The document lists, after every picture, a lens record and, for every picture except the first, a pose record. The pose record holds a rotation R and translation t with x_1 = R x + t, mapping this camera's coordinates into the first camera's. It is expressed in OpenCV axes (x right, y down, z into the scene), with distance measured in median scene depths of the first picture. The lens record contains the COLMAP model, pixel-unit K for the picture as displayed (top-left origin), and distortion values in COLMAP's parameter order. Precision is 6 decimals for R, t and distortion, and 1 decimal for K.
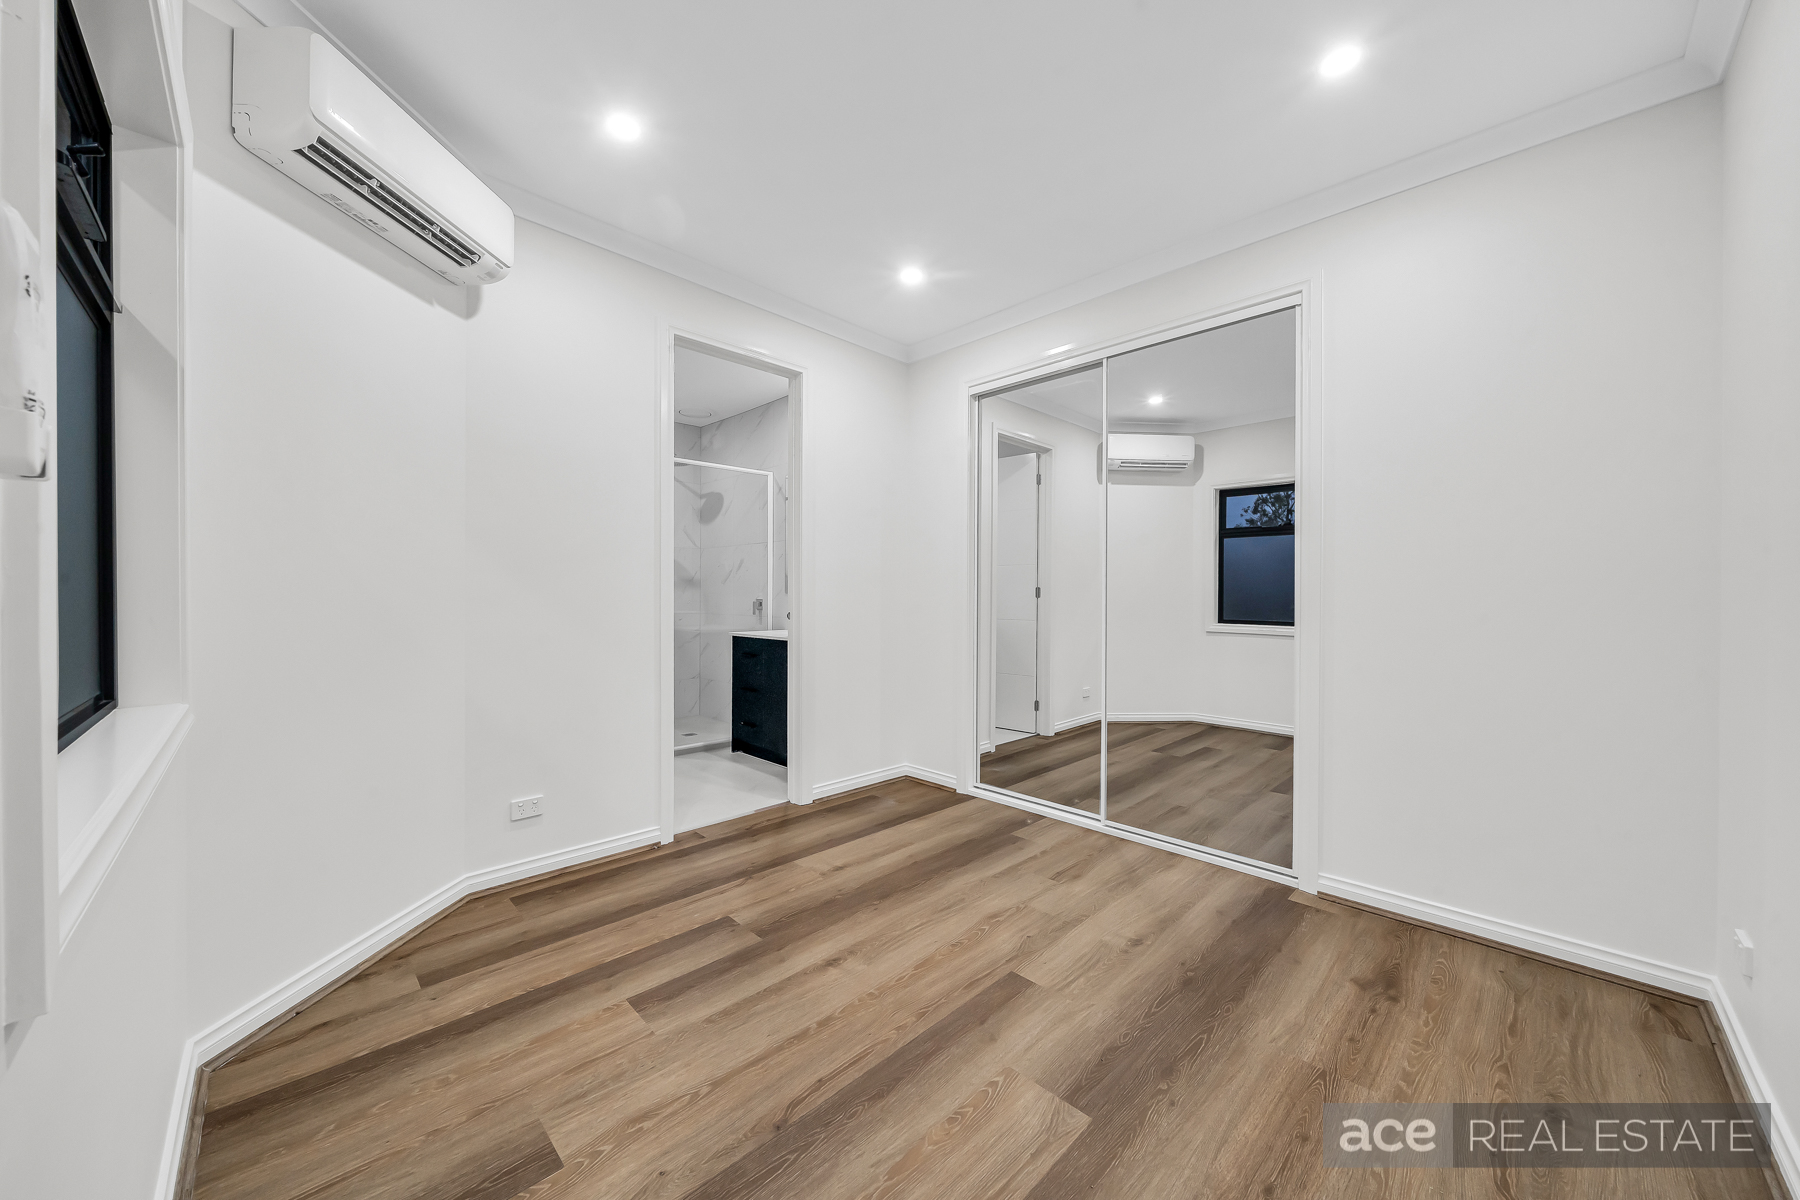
lens RADIAL K [[636.5, 0, 897.2], [0, 636.5, 597.8], [0, 0, 1]] dist [-0.000062, 0.000003]
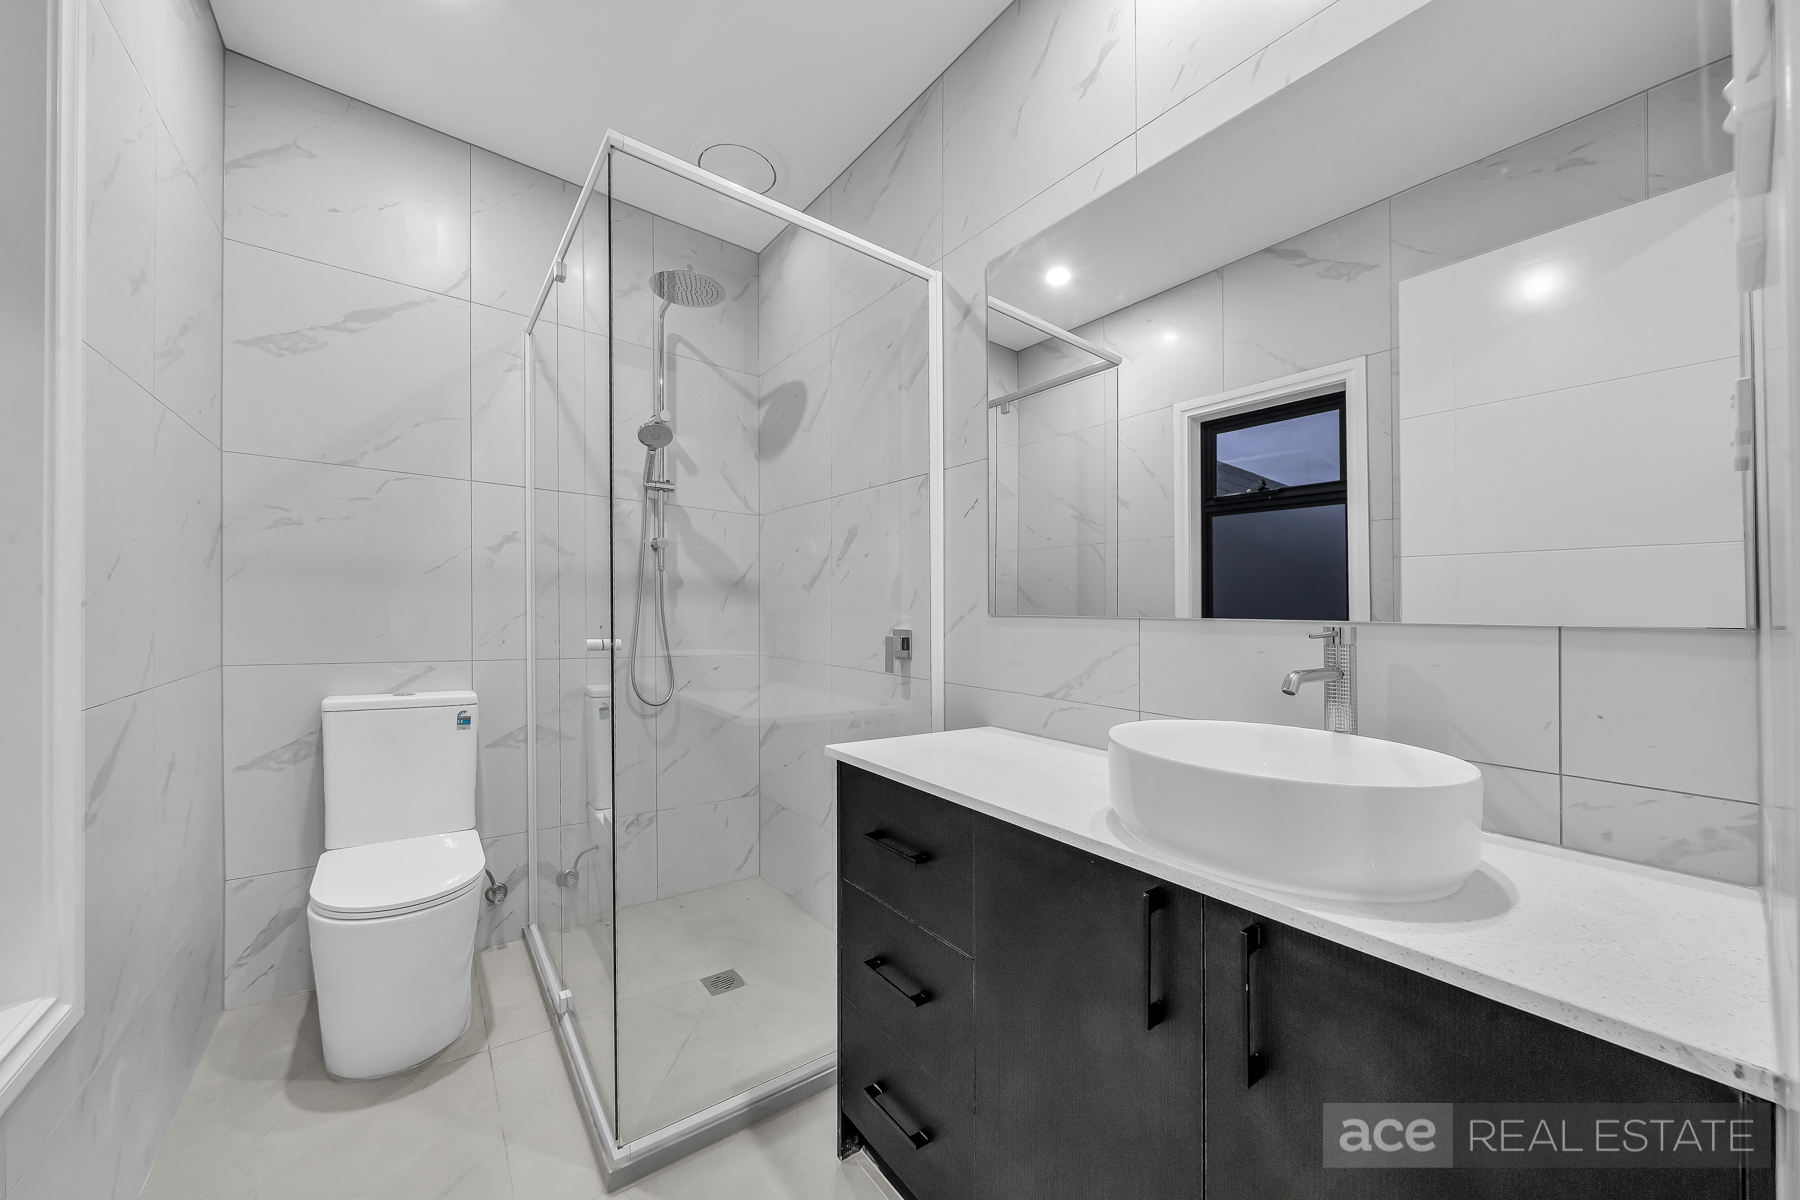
lens RADIAL K [[636.5, 0, 901.9], [0, 636.5, 597.9], [0, 0, 1]] dist [-0.000062, 0.000003]
pose [[0.992524, -0.007706, -0.121805, -0.172127], [0.006805, 0.999946, -0.007810, -0.013826], [0.121859, 0.006923, 0.992523, 0.634813]]
